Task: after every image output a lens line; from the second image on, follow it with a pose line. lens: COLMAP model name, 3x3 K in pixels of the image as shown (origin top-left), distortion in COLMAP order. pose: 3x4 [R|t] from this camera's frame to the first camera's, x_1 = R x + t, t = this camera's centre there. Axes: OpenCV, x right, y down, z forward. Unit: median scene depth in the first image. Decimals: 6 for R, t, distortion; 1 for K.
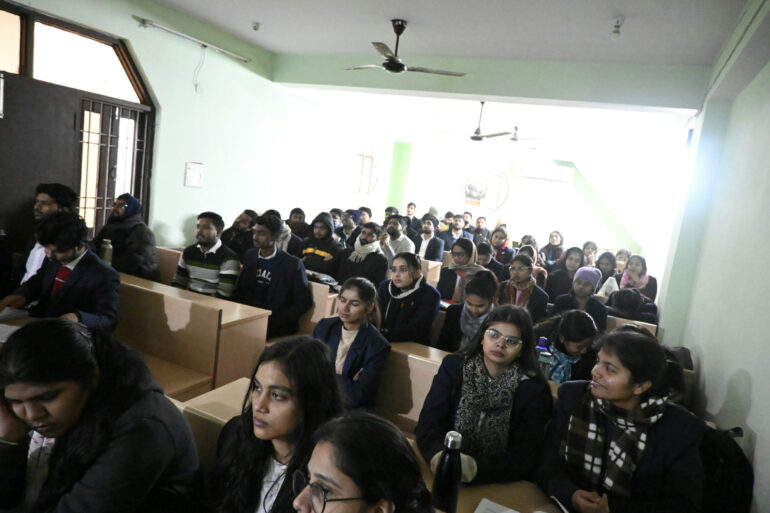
lens RADIAL K [[521.7, 0, 384.9], [0, 521.7, 259.8], [0, 0, 1]] dist [-0.006608, -0.000774]
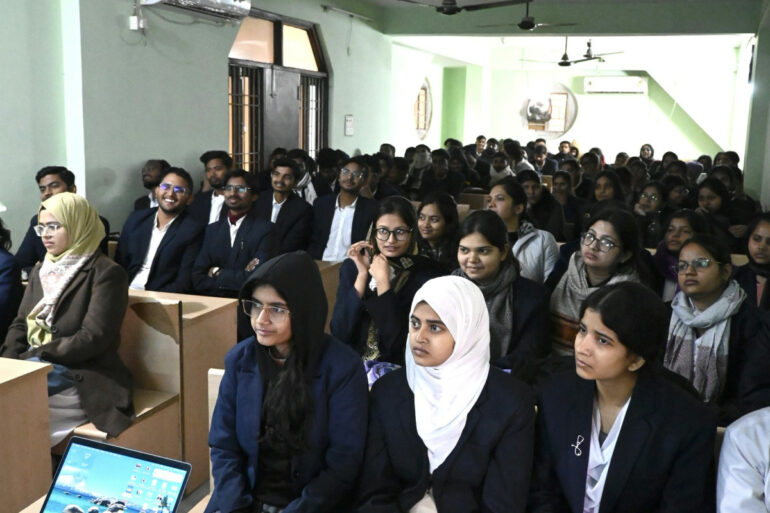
lens RADIAL K [[779.9, 0, 384.8], [0, 779.9, 254.1], [0, 0, 1]] dist [0.009060, 0.000000]
pose [[0.993396, -0.109080, 0.035584, -0.281441], [0.107828, 0.993539, 0.035403, 0.052510], [-0.039216, -0.031332, 0.998739, -0.567643]]
